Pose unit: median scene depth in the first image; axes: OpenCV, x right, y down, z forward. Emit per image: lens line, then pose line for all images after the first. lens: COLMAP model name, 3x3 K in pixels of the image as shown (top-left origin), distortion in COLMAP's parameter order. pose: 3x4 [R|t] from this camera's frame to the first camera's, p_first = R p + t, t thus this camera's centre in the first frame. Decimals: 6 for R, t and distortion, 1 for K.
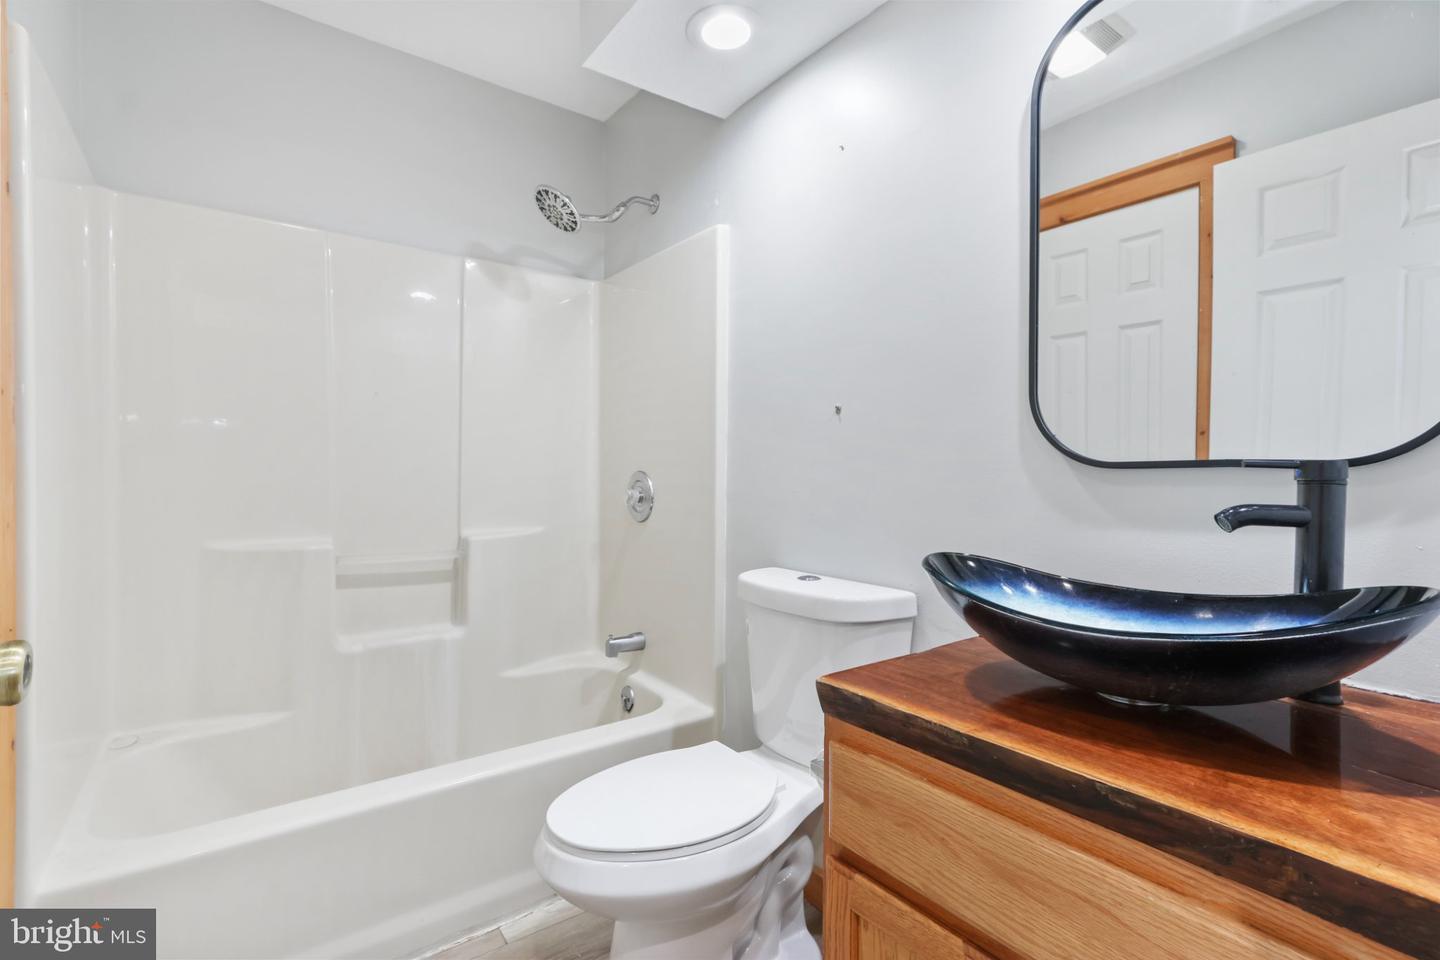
lens RADIAL K [[660.9, 0, 714.4], [0, 660.9, 476.0], [0, 0, 1]] dist [-0.005052, -0.000294]
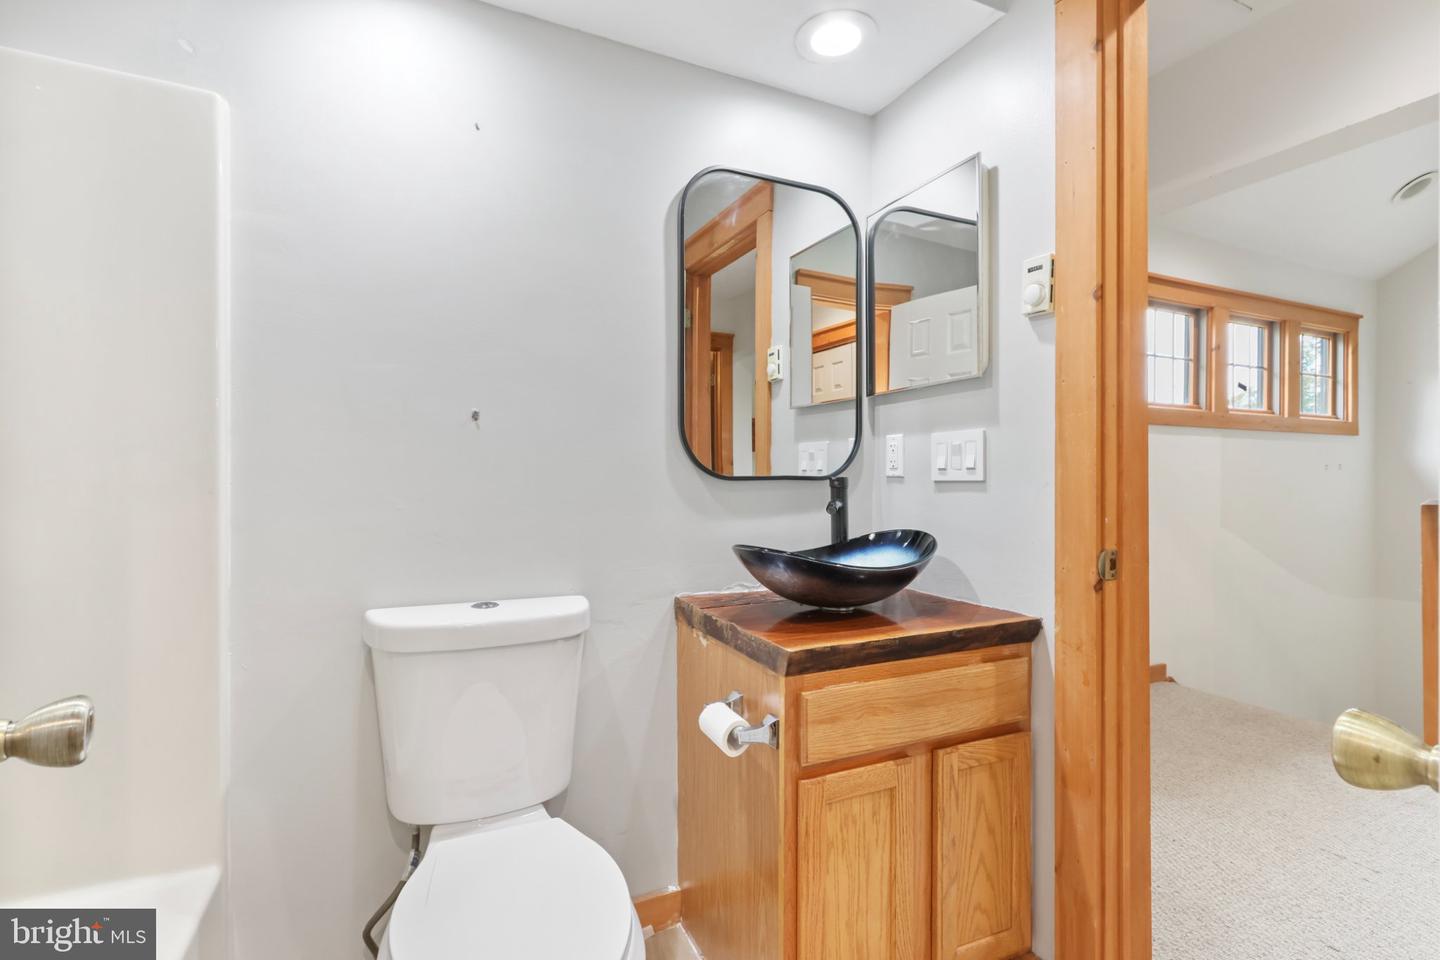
lens RADIAL K [[660.9, 0, 714.4], [0, 660.9, 476.0], [0, 0, 1]] dist [-0.005052, -0.000294]
pose [[0.196532, -0.001420, 0.980496, -1.212970], [0.006468, 0.999979, 0.000152, -0.030853], [-0.980476, 0.006311, 0.196537, 0.969856]]
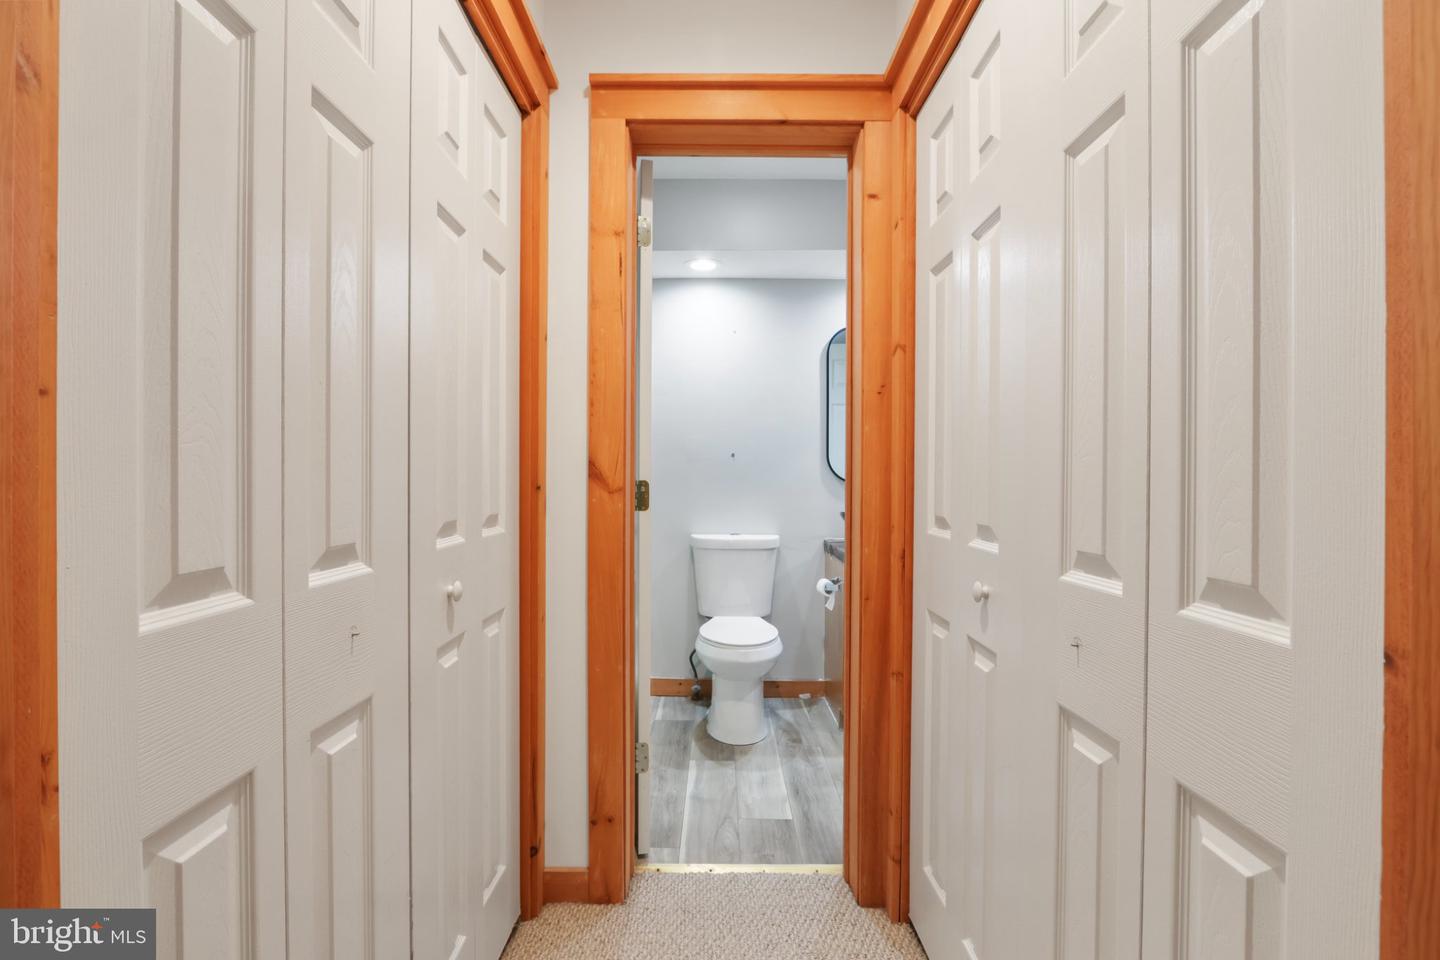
lens RADIAL K [[660.9, 0, 714.4], [0, 660.9, 476.0], [0, 0, 1]] dist [-0.005052, -0.000294]
pose [[0.585729, 0.008870, 0.810459, -3.112880], [-0.003750, 0.999959, -0.008234, -0.024249], [-0.810499, 0.001784, 0.585738, -0.442943]]
